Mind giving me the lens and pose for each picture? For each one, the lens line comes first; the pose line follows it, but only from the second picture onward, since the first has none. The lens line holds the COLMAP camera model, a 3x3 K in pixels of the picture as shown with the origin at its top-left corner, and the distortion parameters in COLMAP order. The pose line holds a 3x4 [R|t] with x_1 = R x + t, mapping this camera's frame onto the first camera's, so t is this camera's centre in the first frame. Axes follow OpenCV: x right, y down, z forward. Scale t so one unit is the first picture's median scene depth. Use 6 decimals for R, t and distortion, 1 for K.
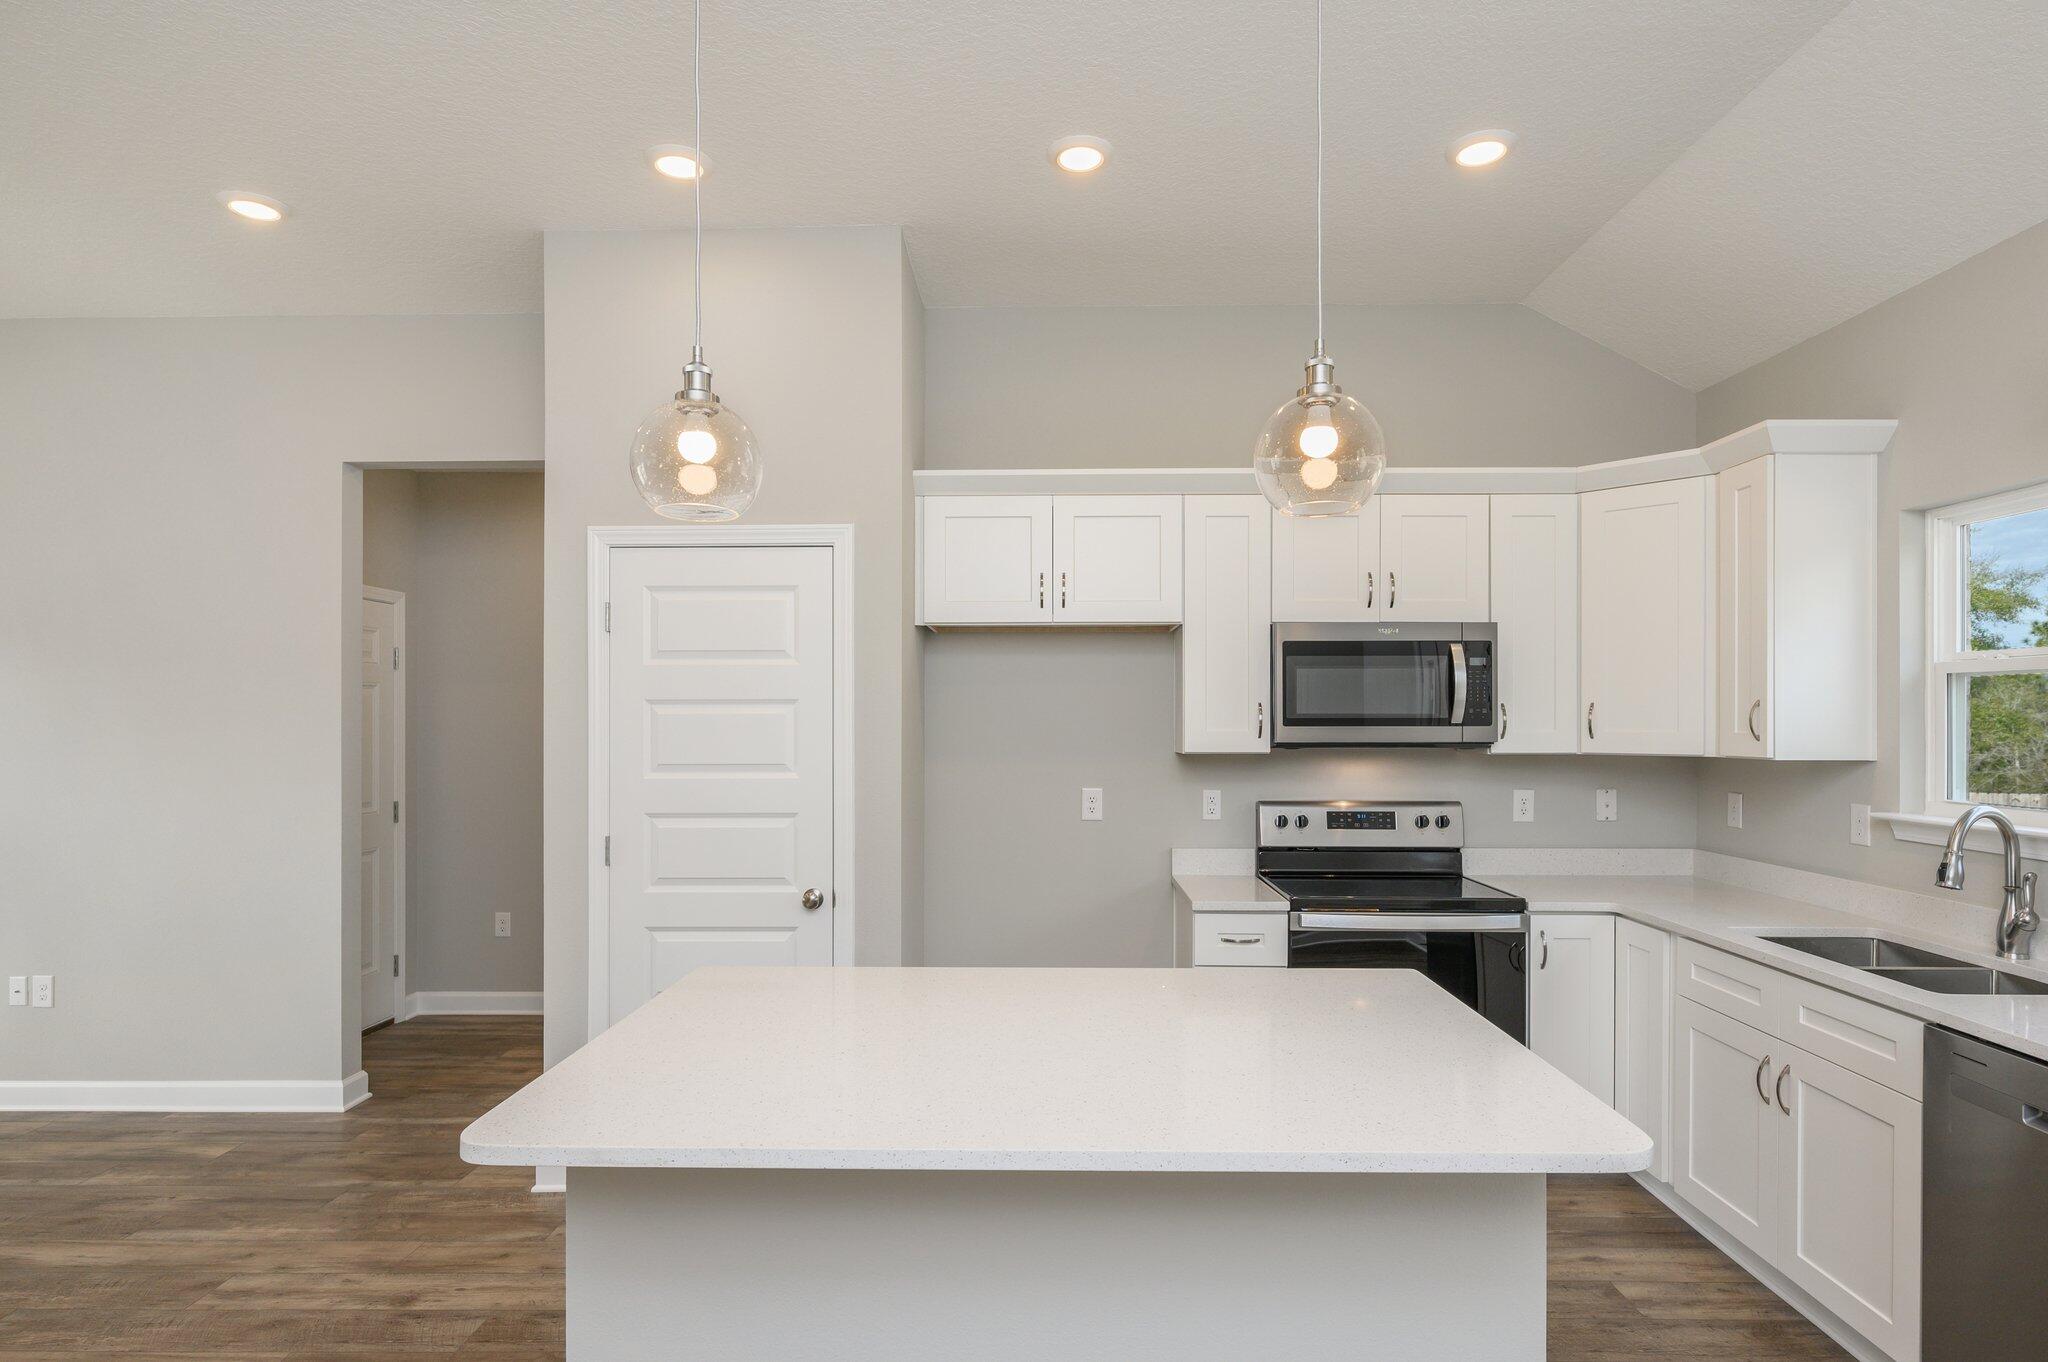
lens RADIAL K [[1077.7, 0, 1024.6], [0, 1077.7, 722.6], [0, 0, 1]] dist [-0.009608, 0.003527]
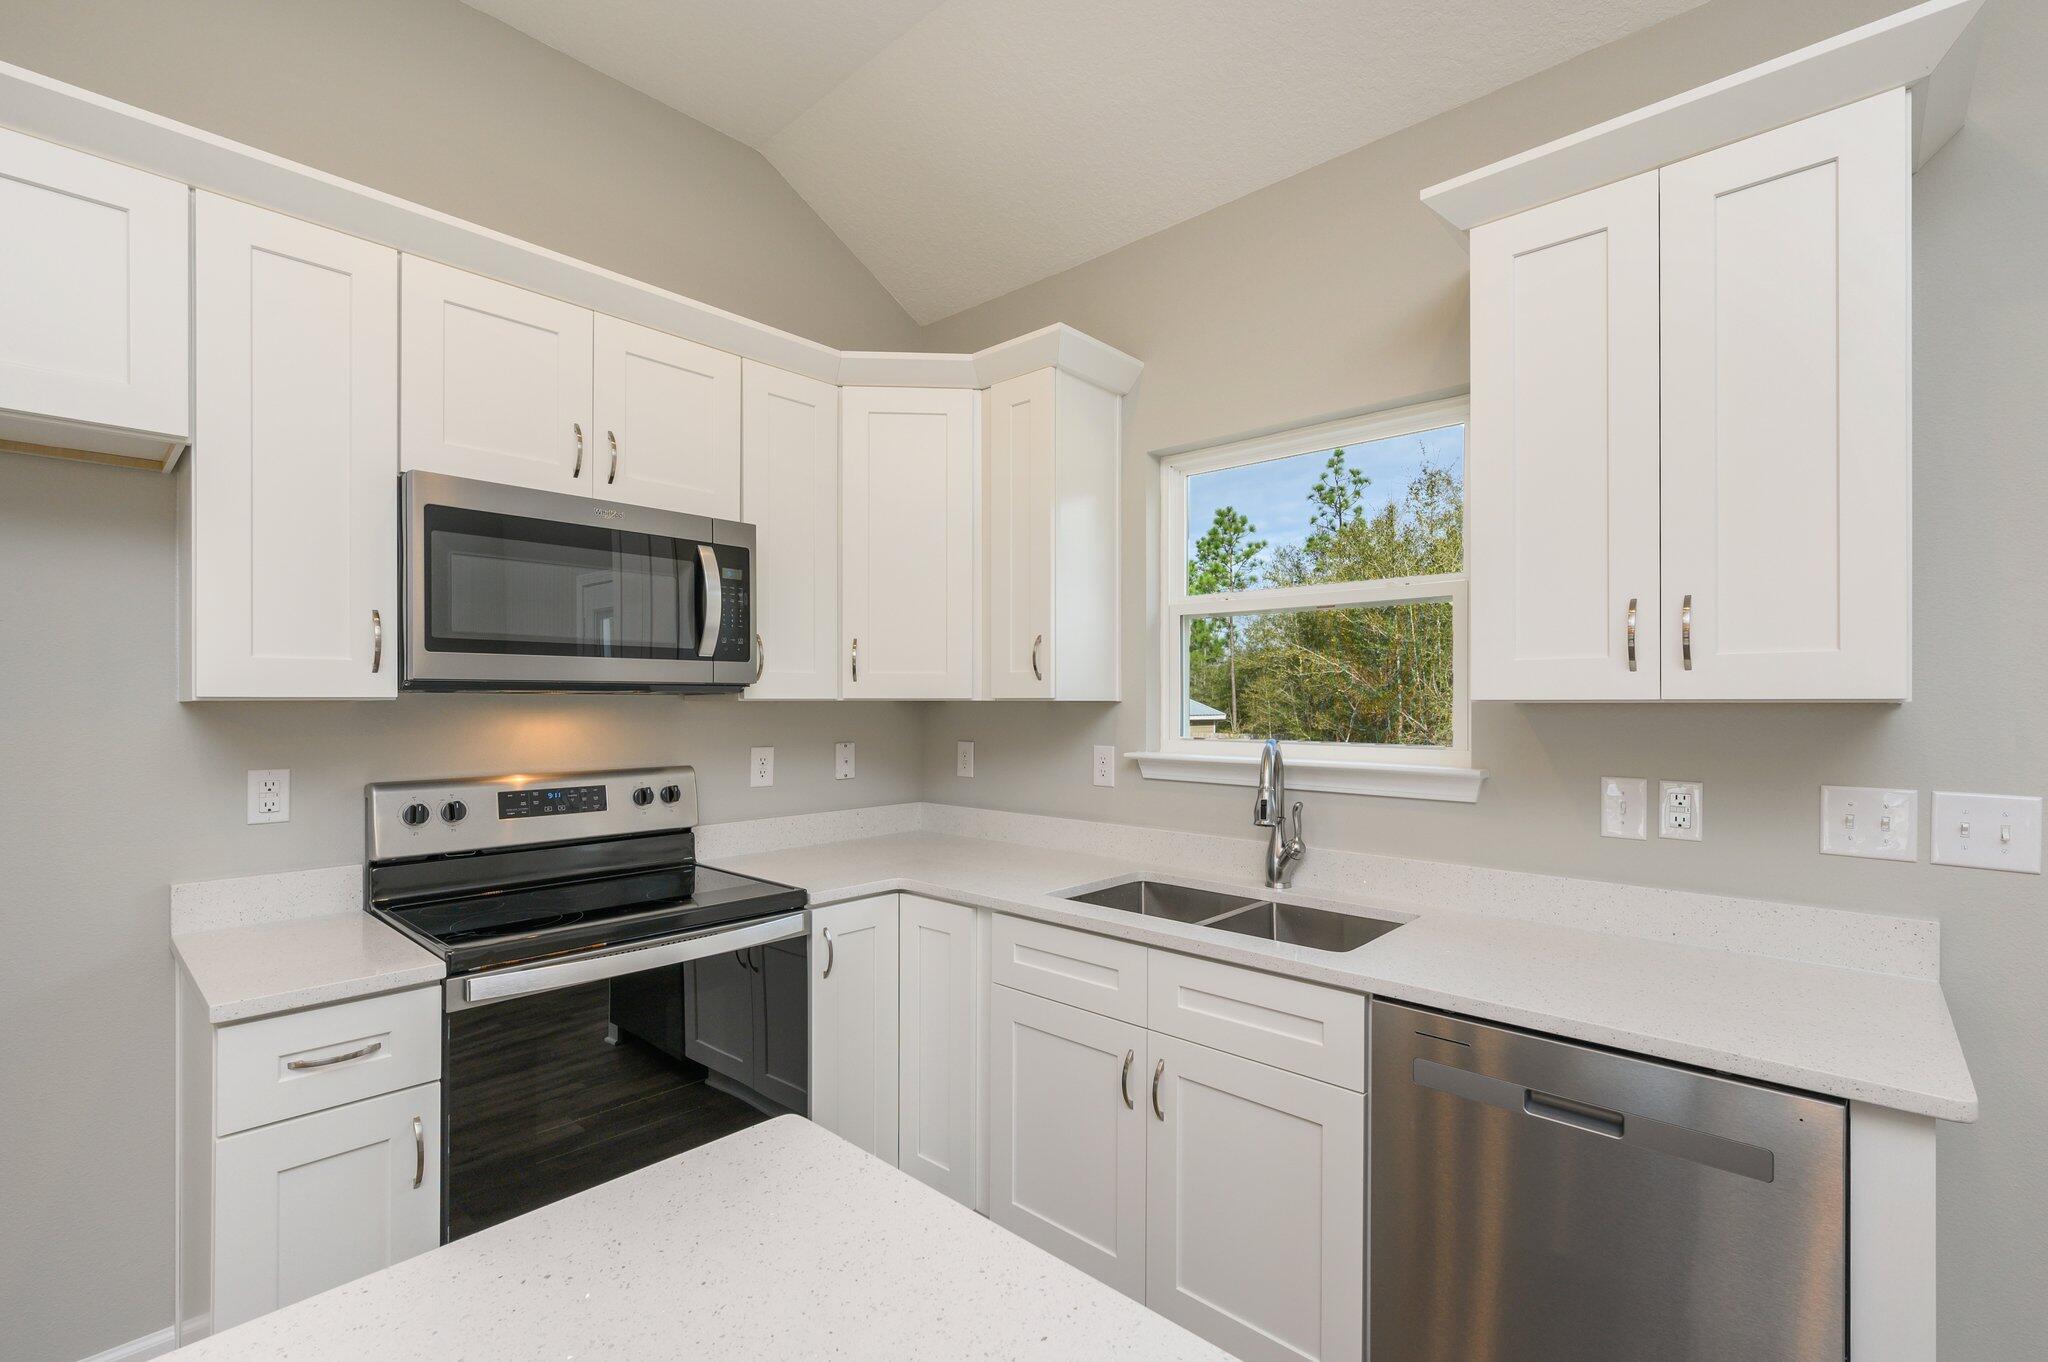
lens RADIAL K [[901.1, 0, 1027.7], [0, 901.1, 701.1], [0, 0, 1]] dist [-0.000213, 0.000663]
pose [[0.650376, 0.001305, 0.759611, 0.084605], [-0.000260, 0.999999, -0.001495, 0.031487], [-0.759613, 0.000775, 0.650375, 0.448092]]
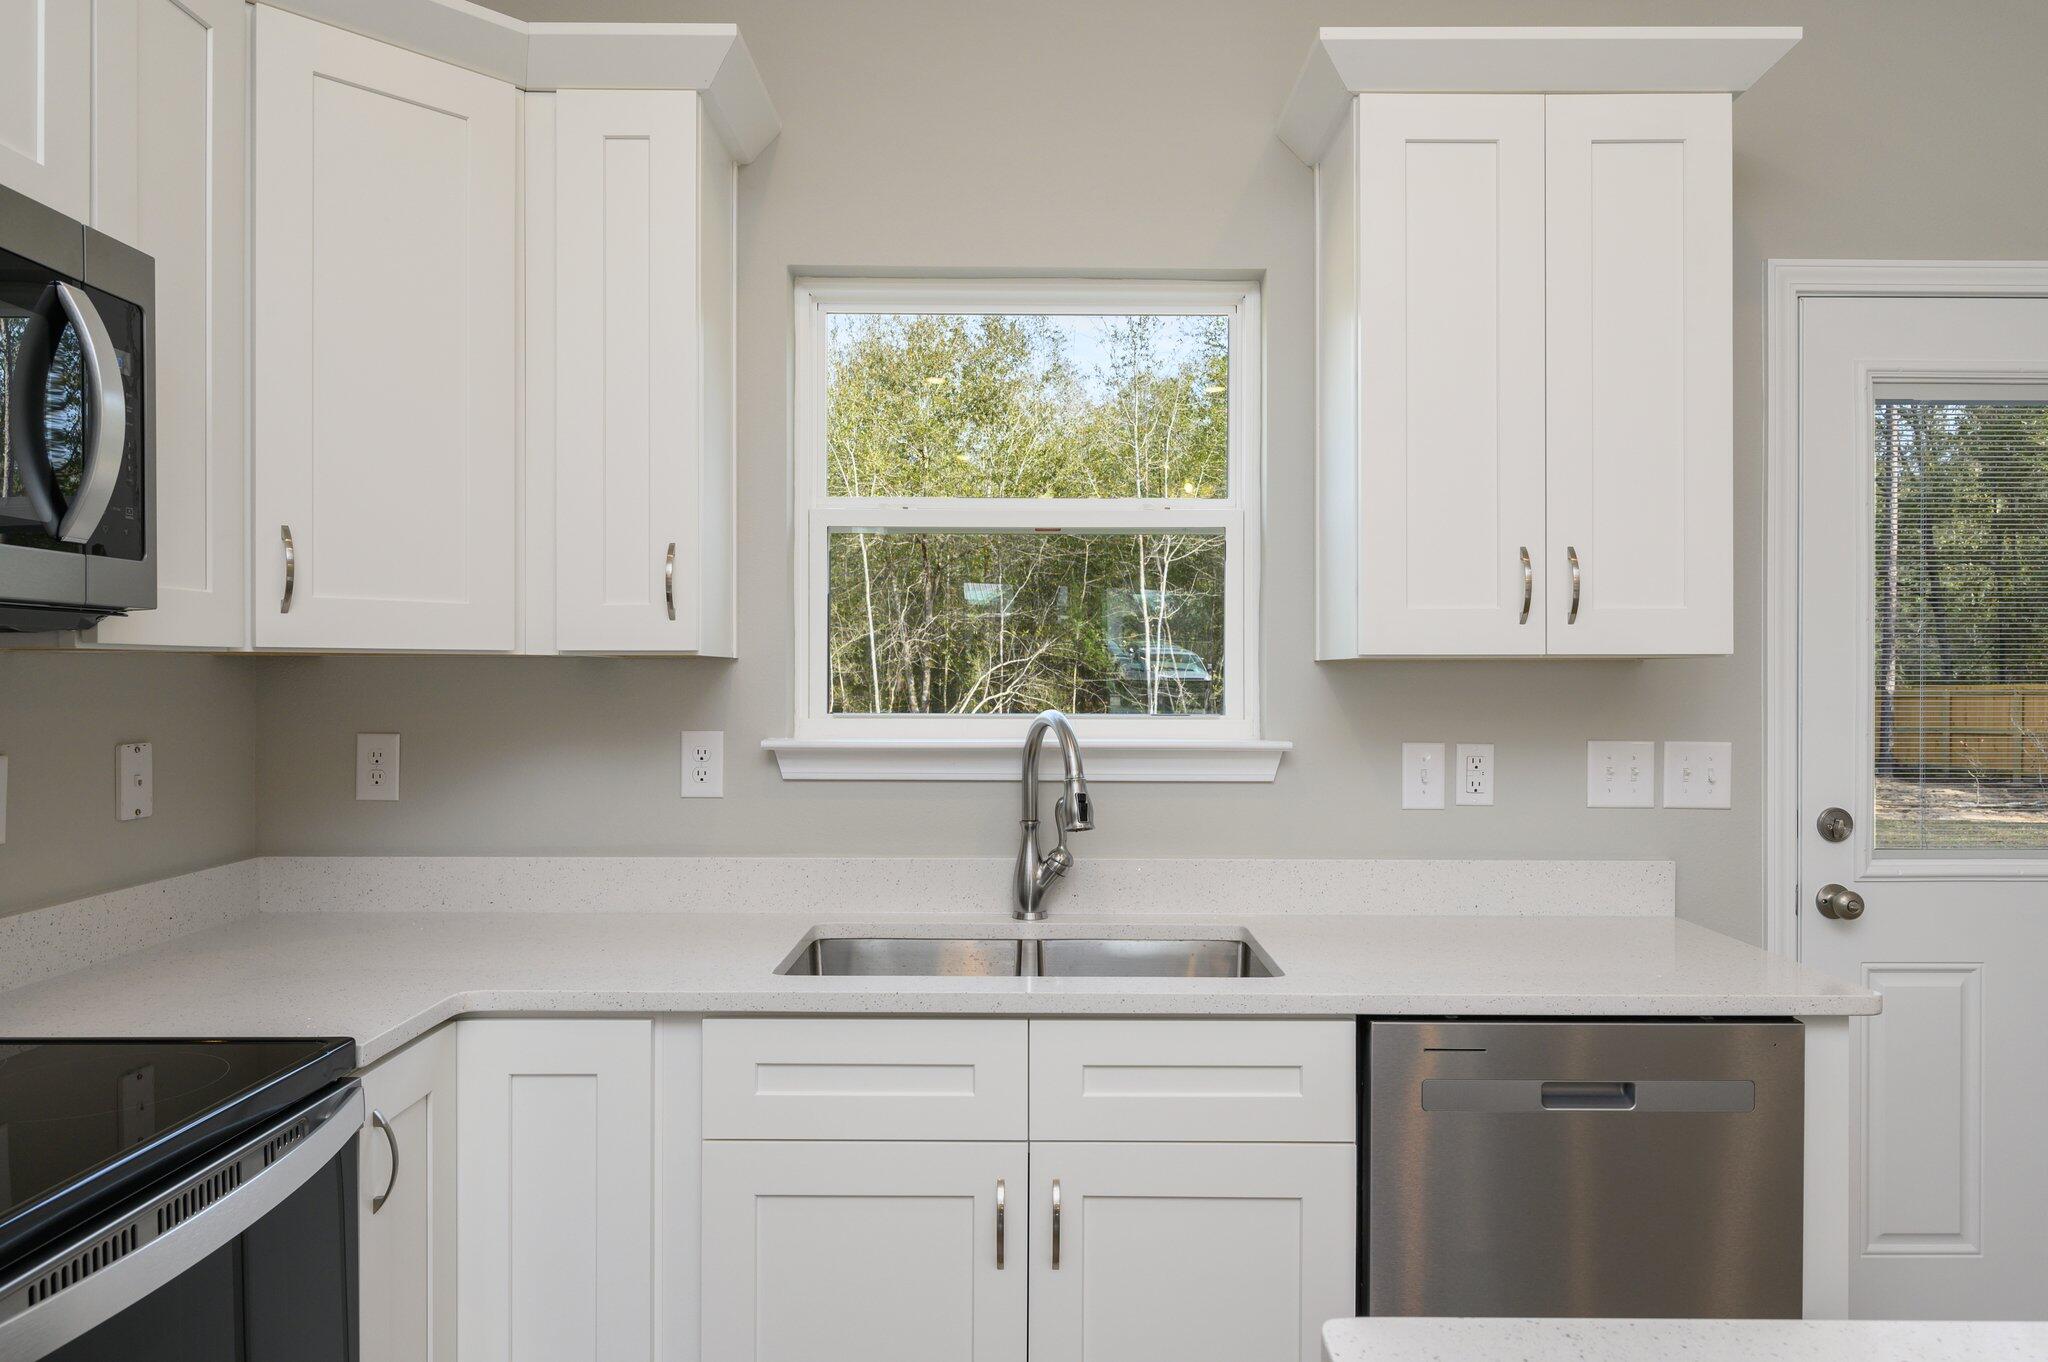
lens RADIAL K [[1372.2, 0, 1031.9], [0, 1372.2, 678.7], [0, 0, 1]] dist [-0.002316, -0.005091]
pose [[-0.034337, -0.002413, 0.999407, -0.003154], [-0.000272, 0.999997, 0.002405, 0.039231], [-0.999410, -0.000189, -0.034338, 0.741463]]
